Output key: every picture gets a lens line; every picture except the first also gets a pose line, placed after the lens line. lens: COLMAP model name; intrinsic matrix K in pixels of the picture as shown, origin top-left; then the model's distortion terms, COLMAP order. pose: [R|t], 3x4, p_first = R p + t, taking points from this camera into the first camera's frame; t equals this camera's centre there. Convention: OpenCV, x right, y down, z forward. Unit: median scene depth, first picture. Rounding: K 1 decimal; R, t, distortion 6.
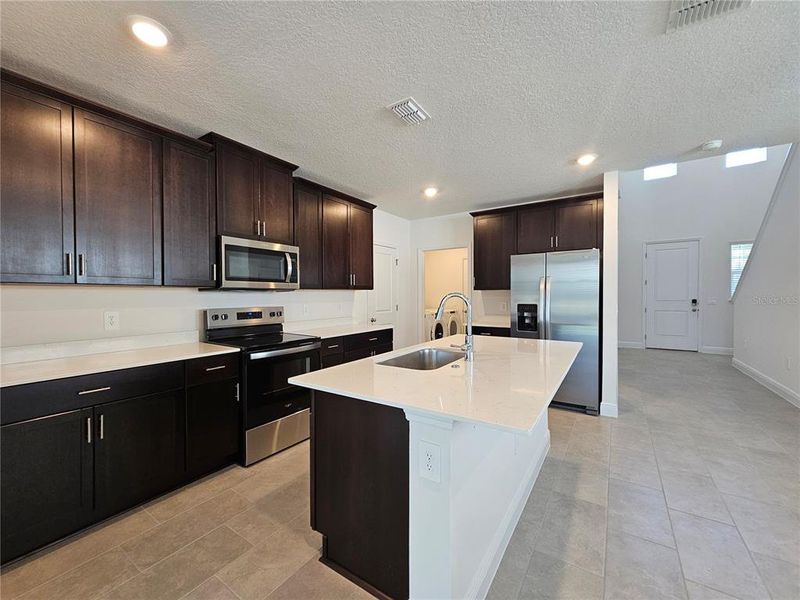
lens RADIAL K [[327.9, 0, 391.6], [0, 327.9, 299.5], [0, 0, 1]] dist [0.002068, 0.000383]
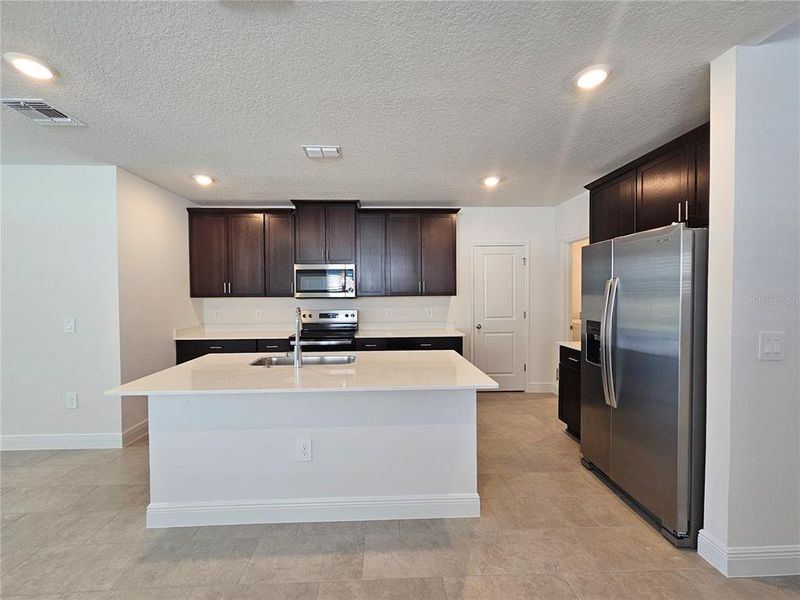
lens RADIAL K [[327.9, 0, 391.6], [0, 327.9, 299.5], [0, 0, 1]] dist [0.002068, 0.000383]
pose [[0.592513, 0.018054, -0.805359, 0.895148], [-0.003403, 0.999796, 0.019909, -0.052088], [0.805554, -0.009055, 0.592453, 0.388340]]
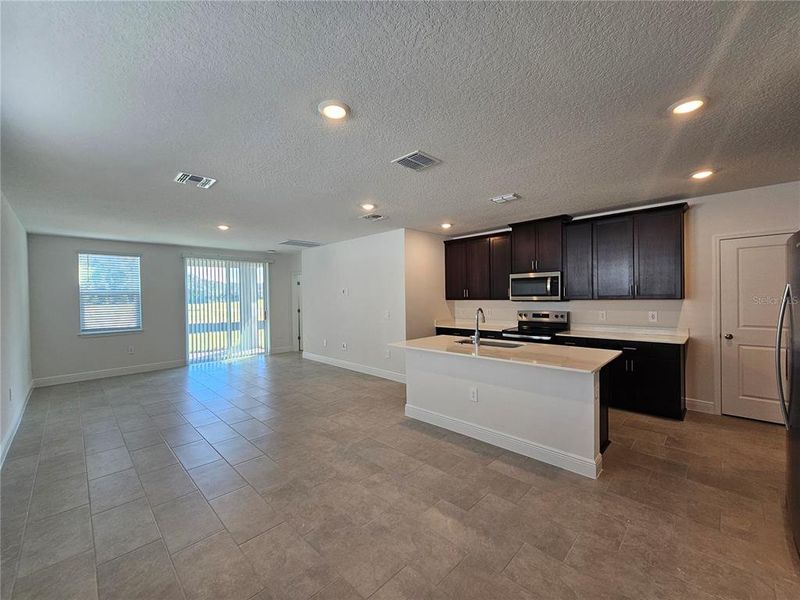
lens RADIAL K [[327.9, 0, 391.6], [0, 327.9, 299.5], [0, 0, 1]] dist [0.002068, 0.000383]
pose [[-0.190137, 0.021225, -0.981528, 1.396430], [0.009032, 0.999762, 0.019870, -0.076561], [0.981716, -0.005087, -0.190283, 0.583454]]
